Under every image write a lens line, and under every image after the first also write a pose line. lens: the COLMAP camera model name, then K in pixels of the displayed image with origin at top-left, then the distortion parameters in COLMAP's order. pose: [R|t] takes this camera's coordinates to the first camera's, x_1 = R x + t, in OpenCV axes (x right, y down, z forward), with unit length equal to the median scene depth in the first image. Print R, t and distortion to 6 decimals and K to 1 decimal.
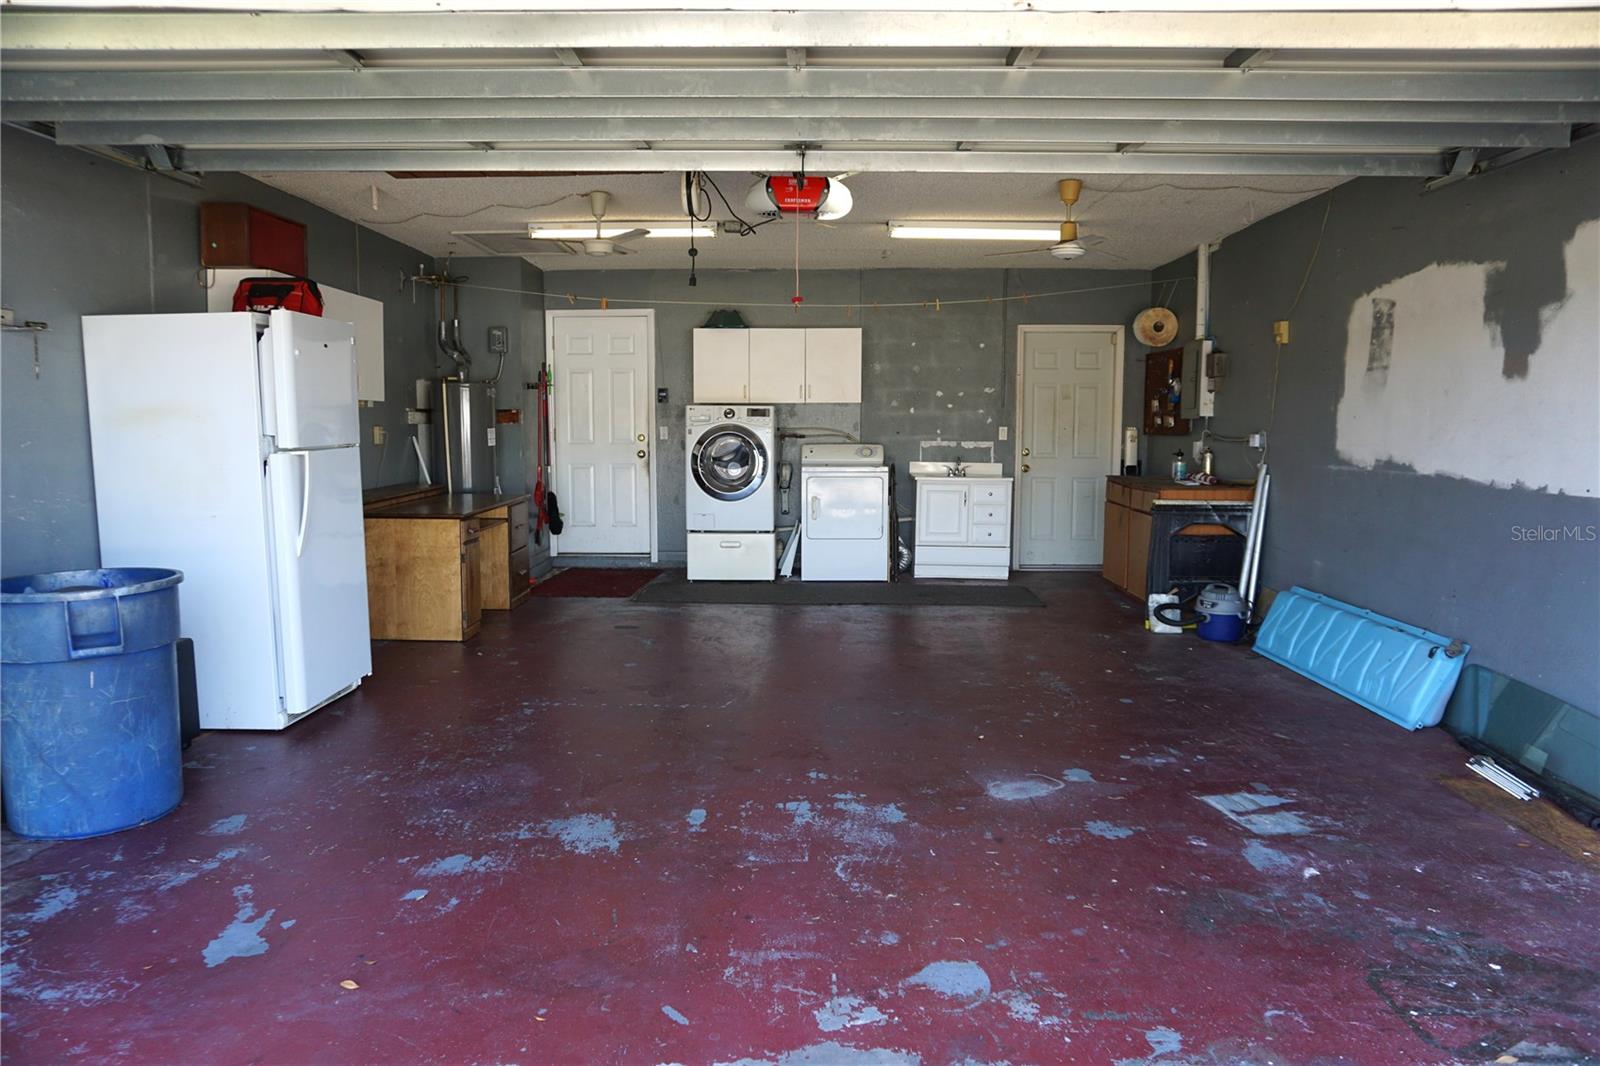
lens RADIAL K [[1075.9, 0, 811.9], [0, 1075.9, 532.6], [0, 0, 1]] dist [-0.043992, 0.035544]
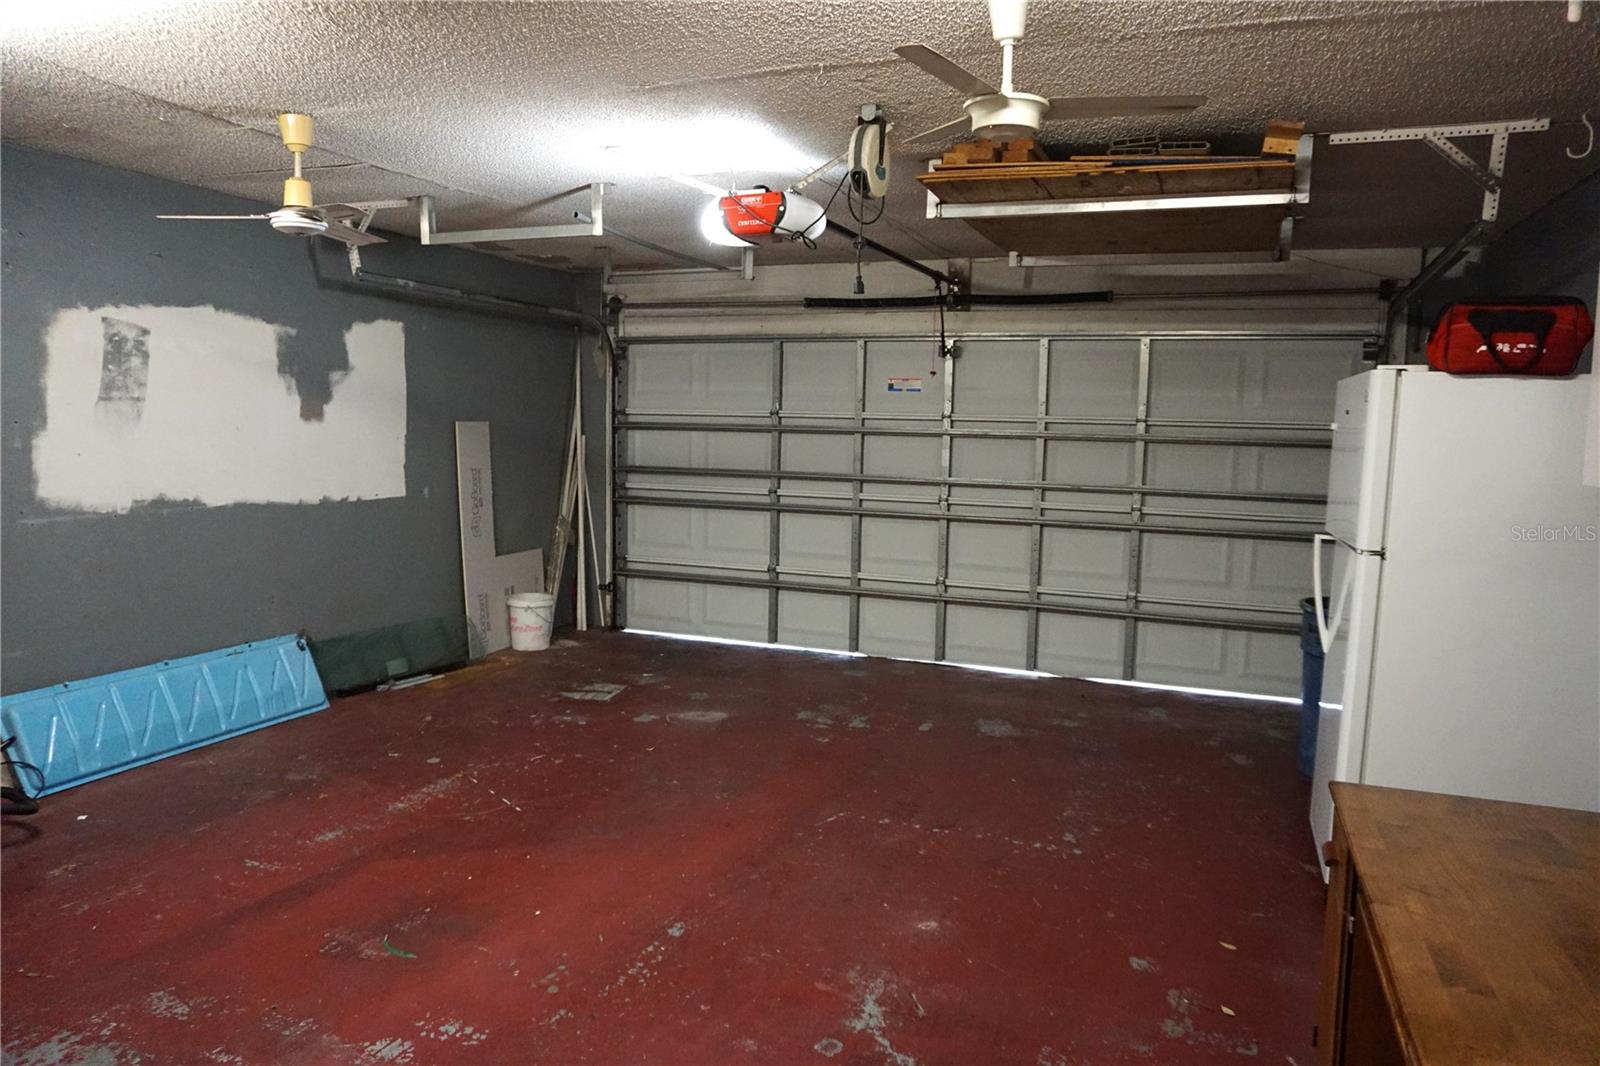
lens RADIAL K [[1075.9, 0, 811.1], [0, 1075.9, 537.0], [0, 0, 1]] dist [-0.043992, 0.035544]
pose [[-0.933162, -0.061245, 0.354199, -0.433064], [0.013355, 0.978791, 0.204428, -0.286713], [-0.359207, 0.195495, -0.912552, 2.164155]]
